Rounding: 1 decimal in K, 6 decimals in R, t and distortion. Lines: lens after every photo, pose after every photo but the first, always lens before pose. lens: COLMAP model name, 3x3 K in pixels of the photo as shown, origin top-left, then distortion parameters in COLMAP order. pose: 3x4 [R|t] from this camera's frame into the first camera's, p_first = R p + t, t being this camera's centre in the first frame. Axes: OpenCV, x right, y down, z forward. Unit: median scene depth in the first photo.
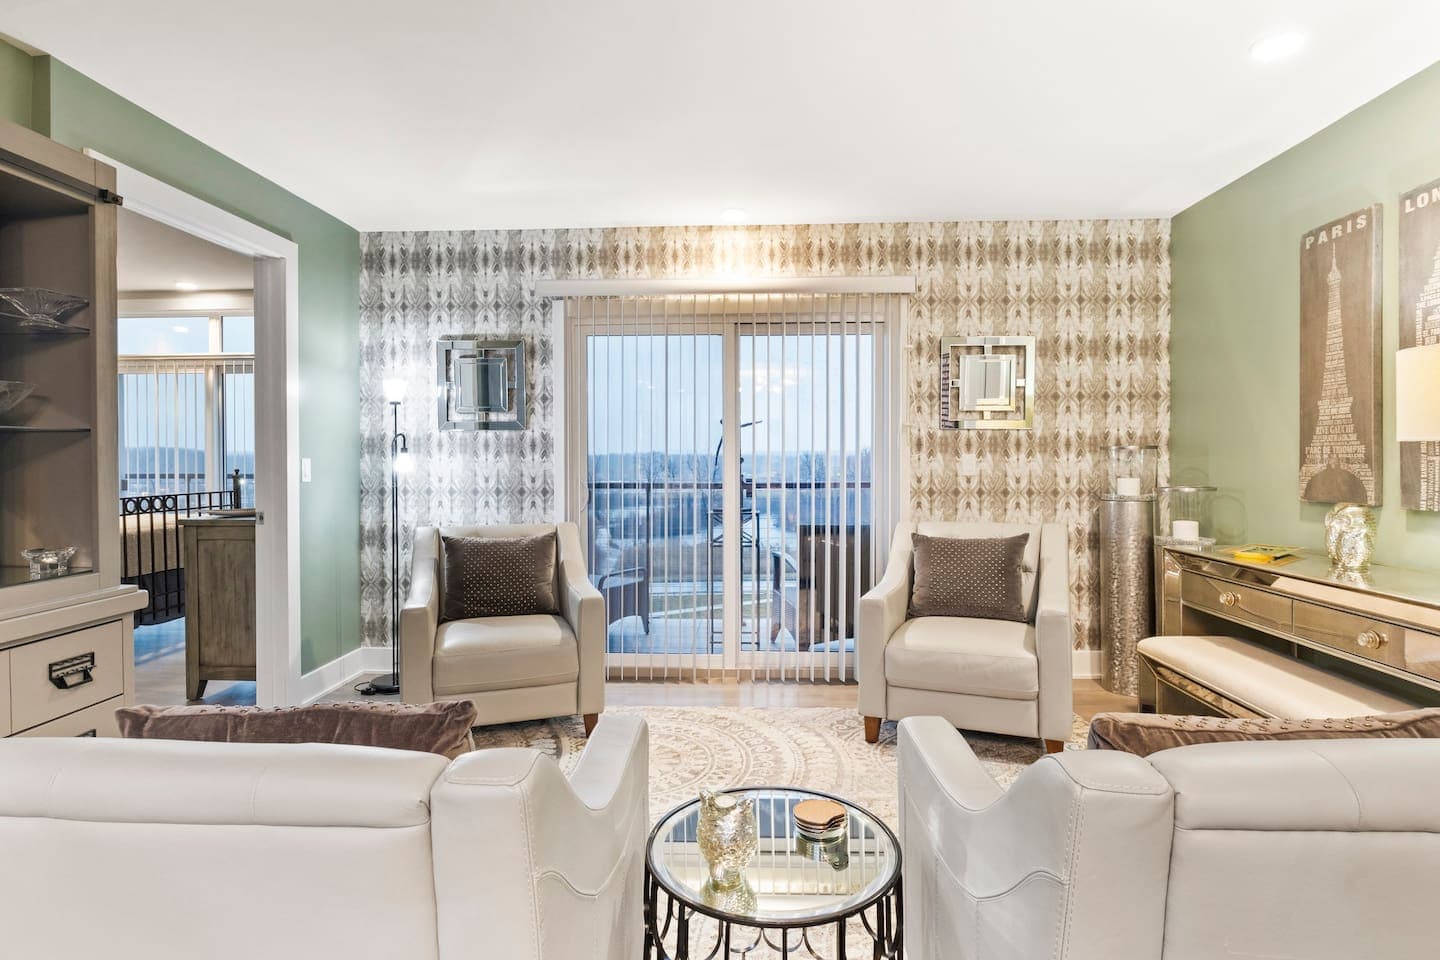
lens RADIAL K [[716.4, 0, 714.4], [0, 716.4, 474.4], [0, 0, 1]] dist [-0.001898, -0.001199]
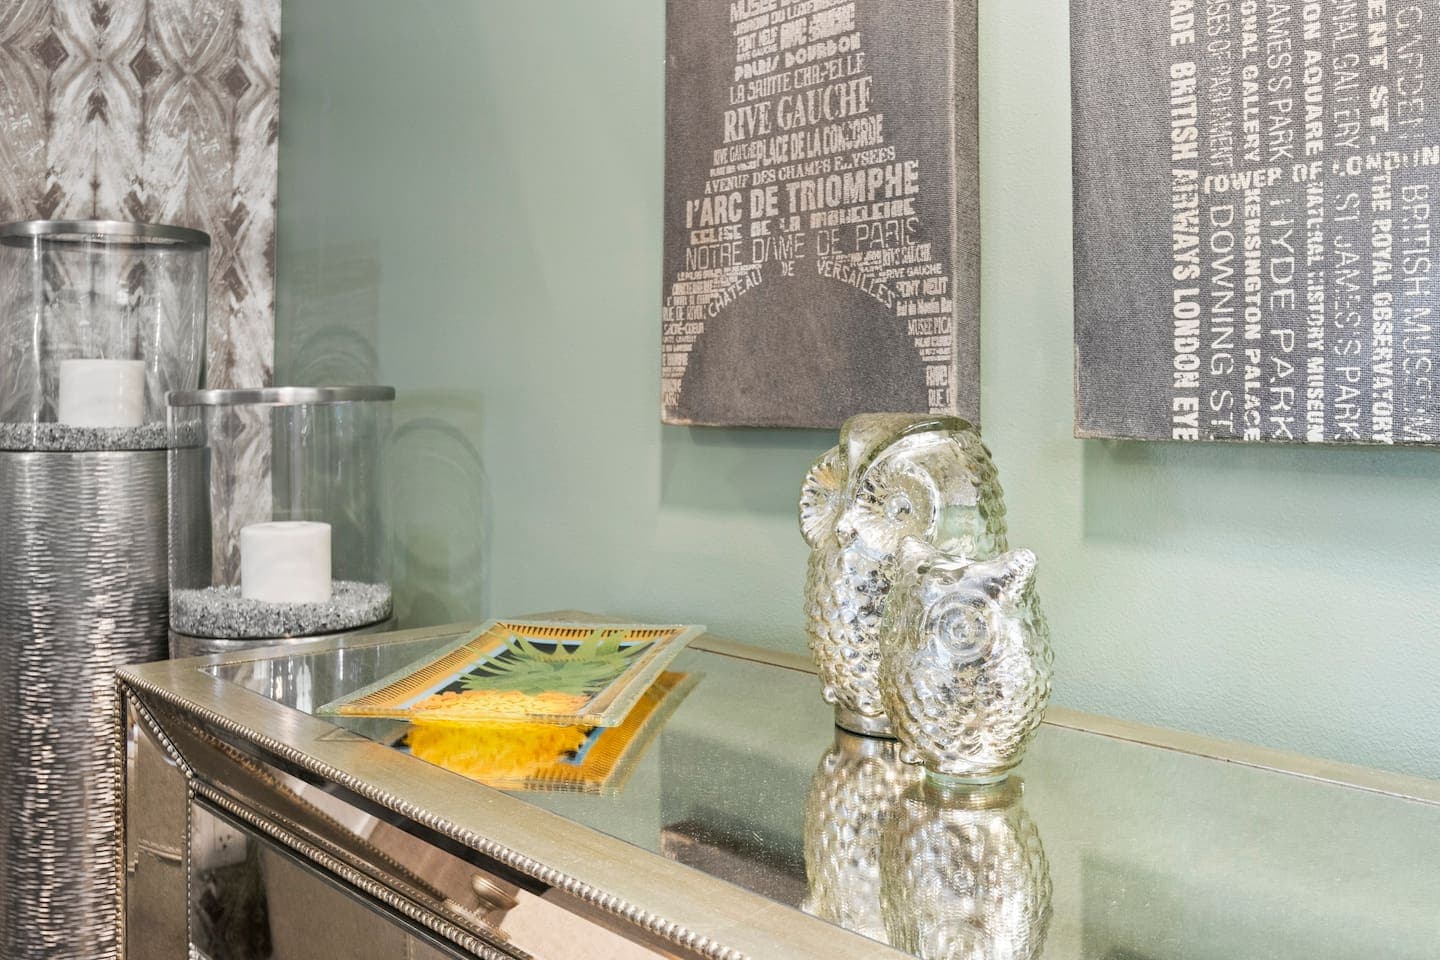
lens RADIAL K [[735.3, 0, 715.5], [0, 735.3, 460.2], [0, 0, 1]] dist [-0.004454, -0.000768]
pose [[0.630007, 0.005877, 0.776567, 0.645124], [-0.007615, 0.999970, -0.001391, 0.049450], [-0.776552, -0.005037, 0.630033, 0.840636]]
